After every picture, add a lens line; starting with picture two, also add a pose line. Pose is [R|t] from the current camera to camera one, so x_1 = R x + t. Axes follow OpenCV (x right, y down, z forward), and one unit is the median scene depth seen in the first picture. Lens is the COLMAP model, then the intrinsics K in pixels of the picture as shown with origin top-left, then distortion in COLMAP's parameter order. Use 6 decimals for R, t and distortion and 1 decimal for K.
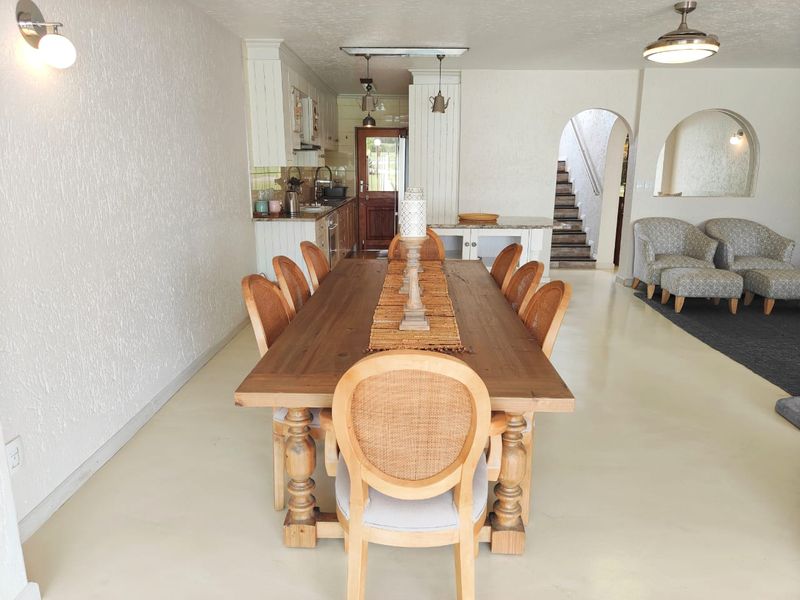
lens RADIAL K [[557.4, 0, 400.0], [0, 557.4, 300.0], [0, 0, 1]] dist [0.001406, 0.000168]
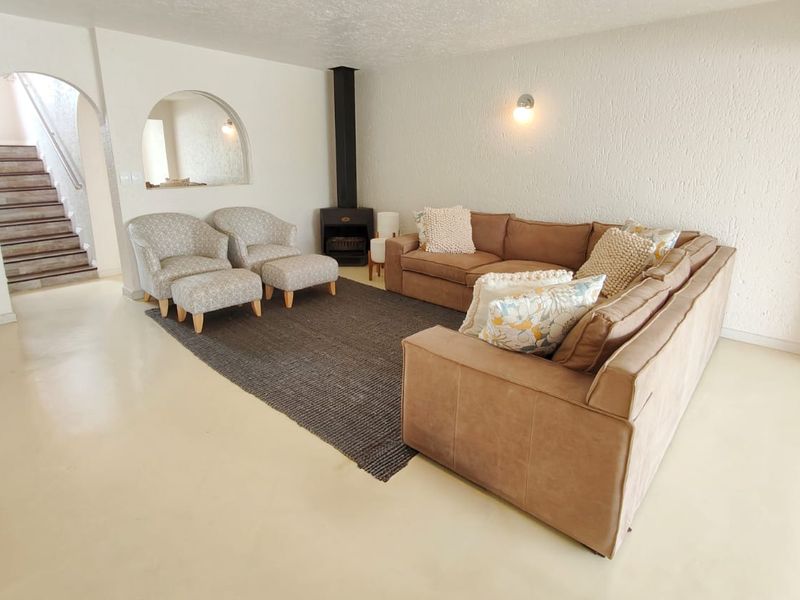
lens RADIAL K [[437.8, 0, 399.1], [0, 437.8, 262.5], [0, 0, 1]] dist [-0.000410, -0.000560]
pose [[0.641251, -0.182735, 0.745255, 0.198508], [0.172648, 0.980686, 0.091908, -0.077184], [-0.747657, 0.069730, 0.660414, 0.304657]]
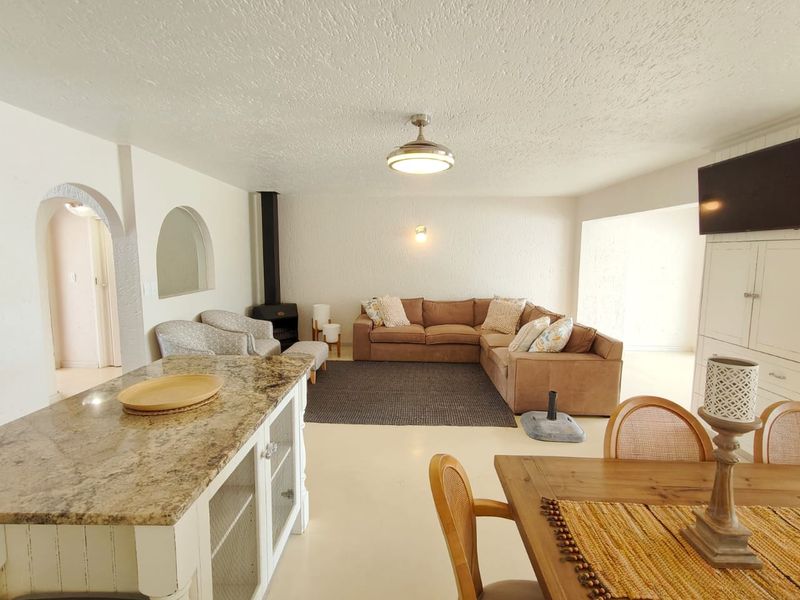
lens RADIAL K [[393.5, 0, 401.1], [0, 393.5, 297.5], [0, 0, 1]] dist [-0.000199, 0.000018]
pose [[-0.003898, -0.116031, 0.993238, -0.149144], [0.217555, 0.969357, 0.114095, -0.185790], [-0.976040, 0.216529, 0.021465, 0.661049]]
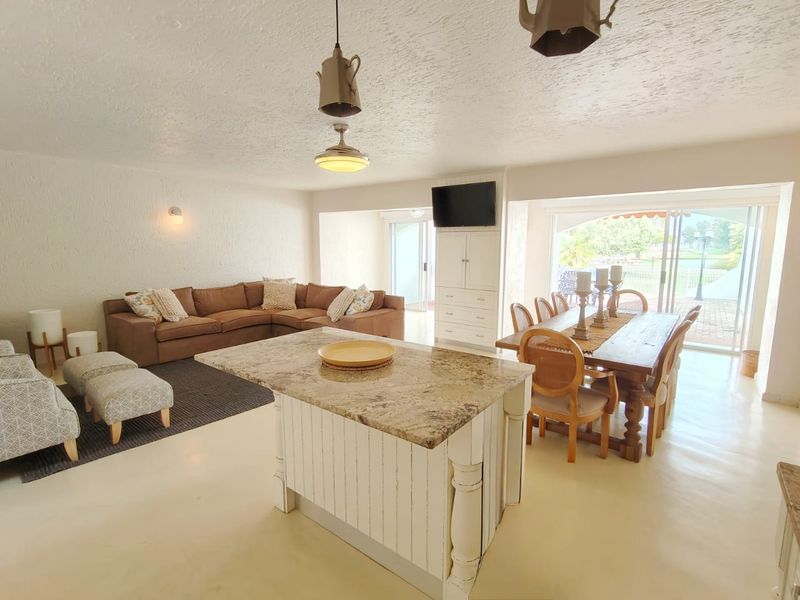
lens RADIAL K [[393.5, 0, 401.1], [0, 393.5, 297.5], [0, 0, 1]] dist [-0.000199, 0.000018]
pose [[-0.797060, -0.091111, 0.596988, -0.101609], [0.128677, 0.940229, 0.315297, -0.263203], [-0.590032, 0.328130, -0.737694, 1.028653]]
